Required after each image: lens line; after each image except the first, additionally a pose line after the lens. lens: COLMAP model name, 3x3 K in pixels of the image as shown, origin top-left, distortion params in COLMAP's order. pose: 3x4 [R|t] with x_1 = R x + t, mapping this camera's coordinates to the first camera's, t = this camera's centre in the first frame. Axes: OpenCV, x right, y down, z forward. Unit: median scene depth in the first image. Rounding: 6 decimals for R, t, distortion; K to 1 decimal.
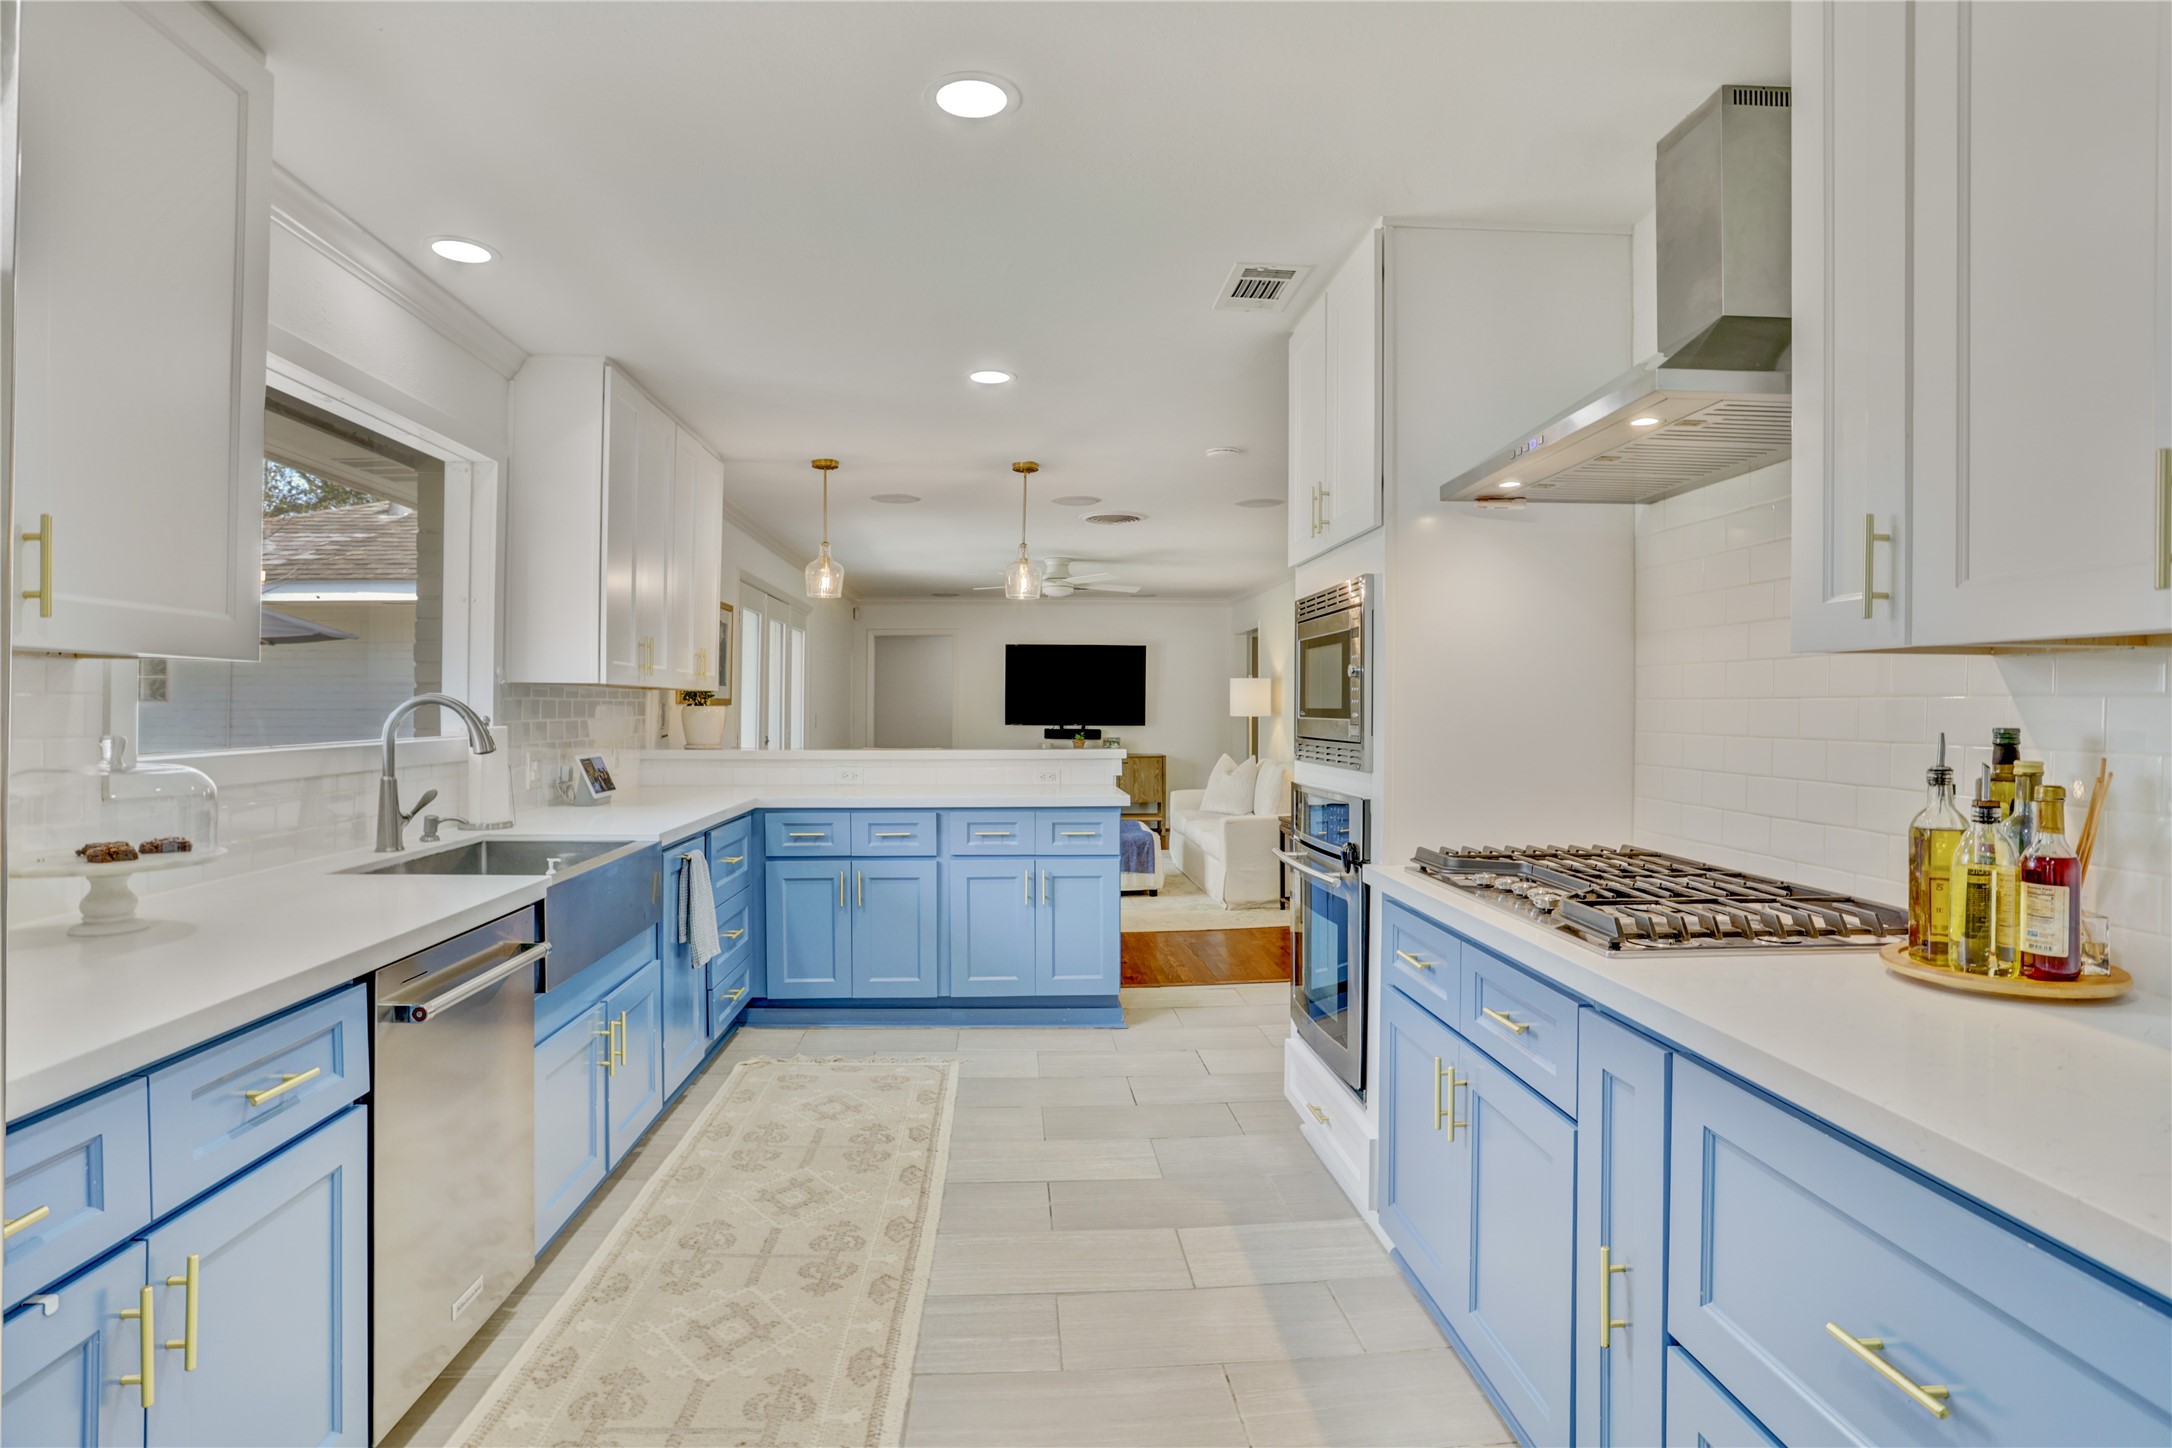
lens RADIAL K [[1164.8, 0, 1085.6], [0, 1164.8, 719.2], [0, 0, 1]] dist [0.000219, -0.000001]
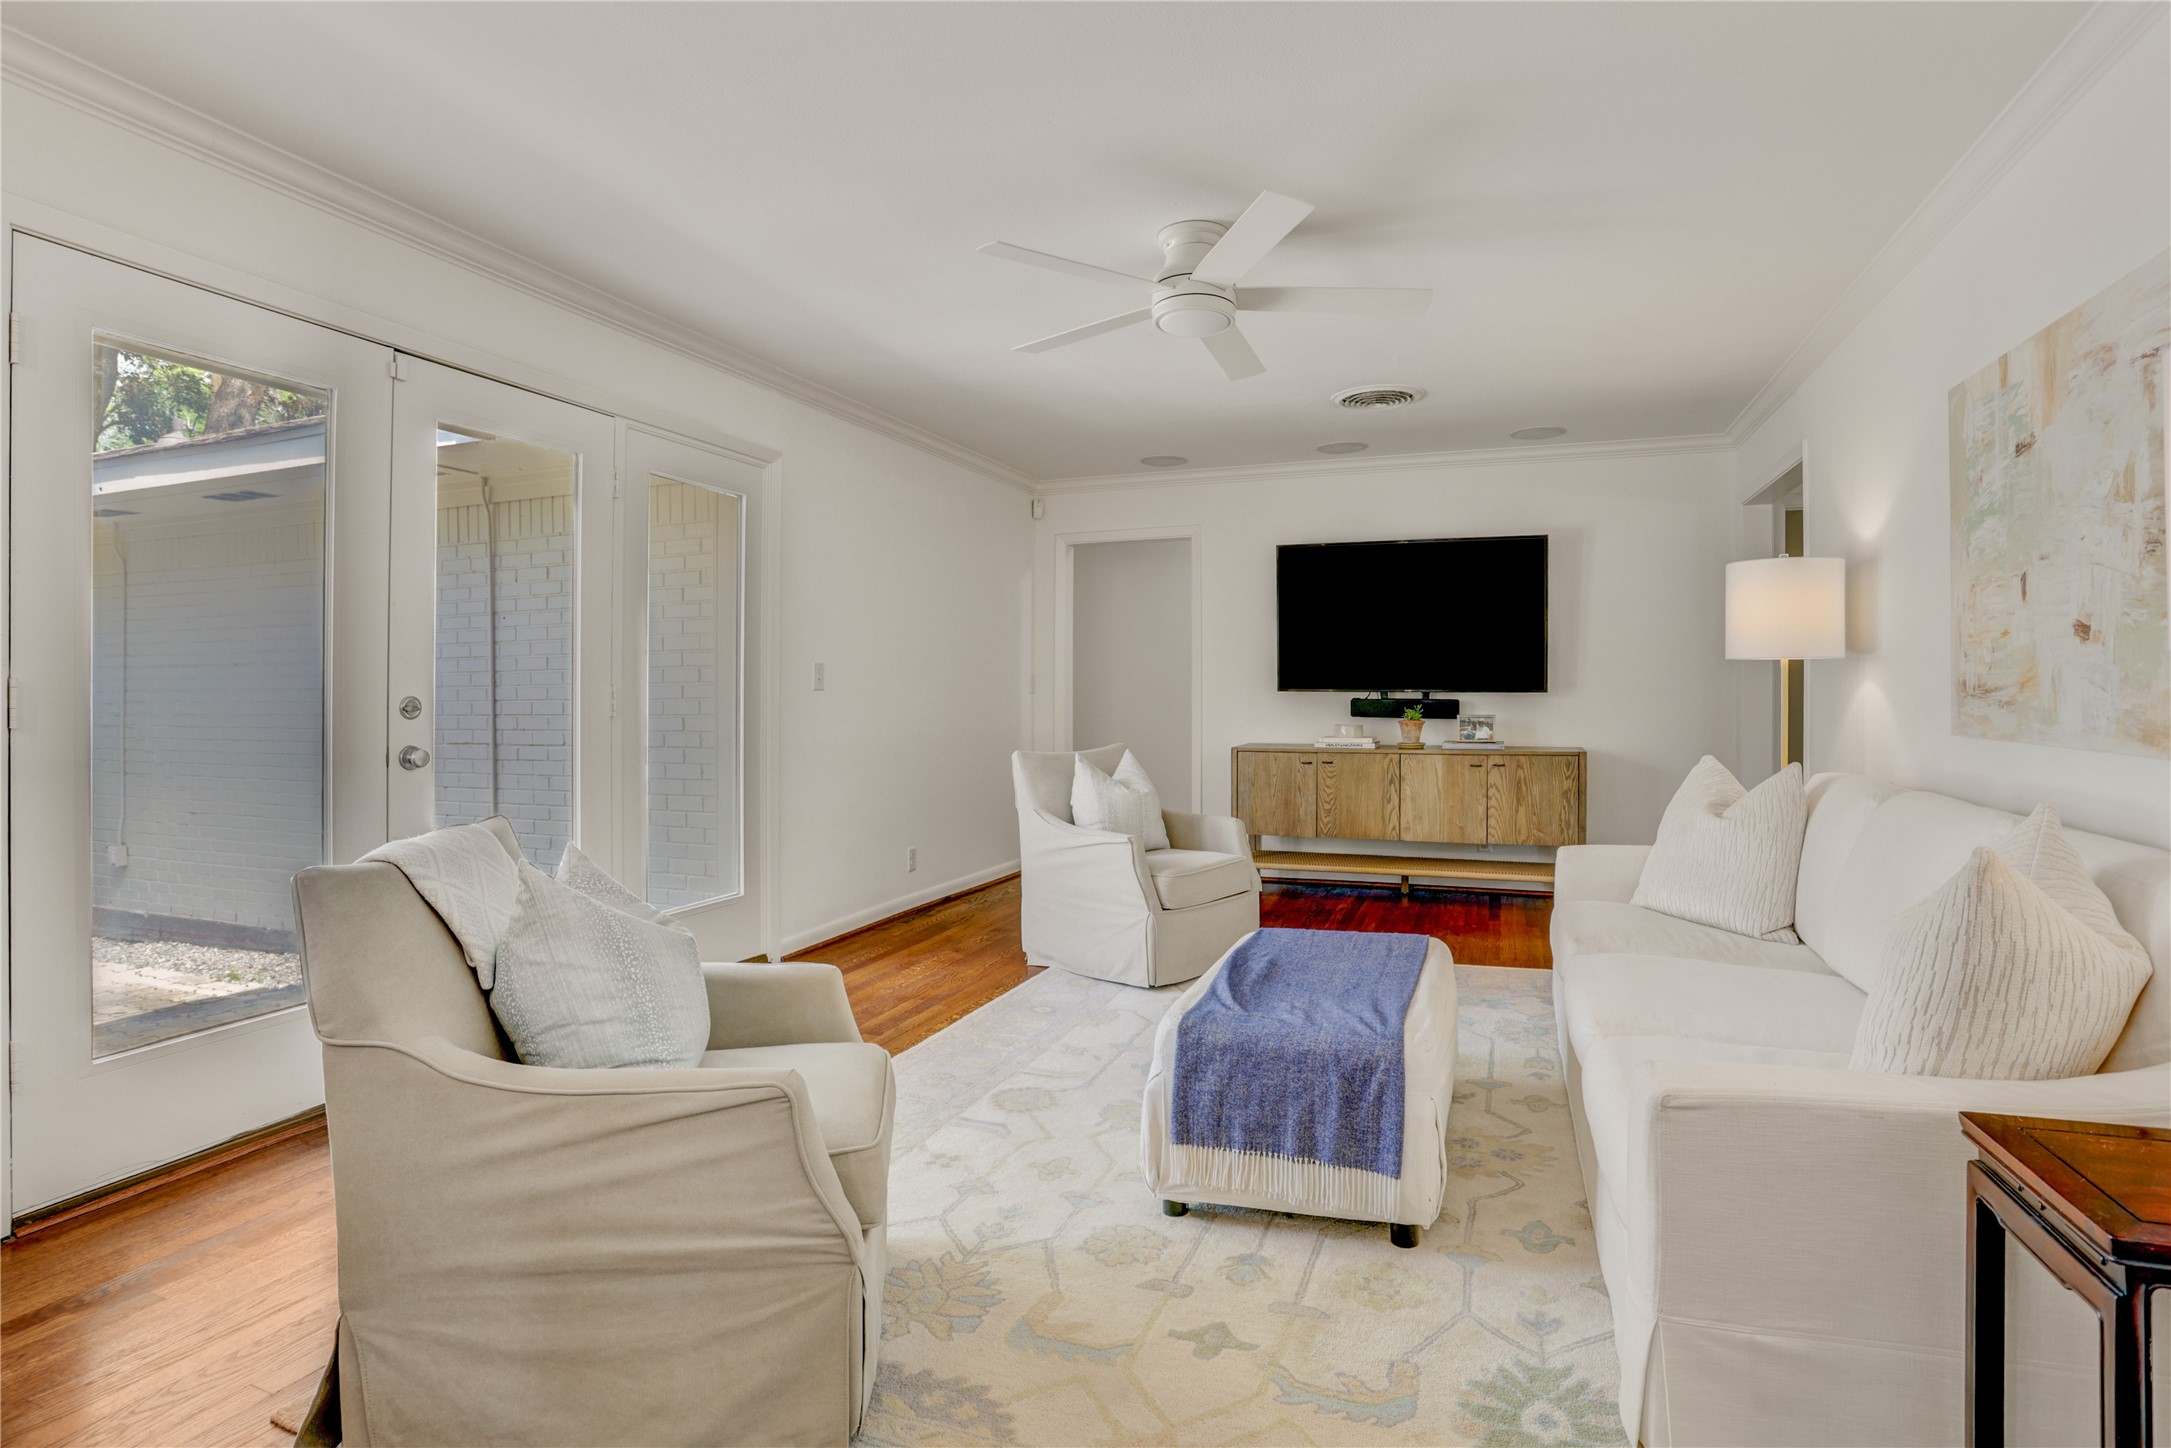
lens RADIAL K [[1109.7, 0, 1126.3], [0, 1109.7, 692.0], [0, 0, 1]] dist [-0.003581, 0.000165]
pose [[0.922005, -0.006648, -0.387122, 0.071393], [0.002815, 0.999941, -0.010468, 0.010692], [0.387169, 0.008562, 0.921969, 0.498119]]
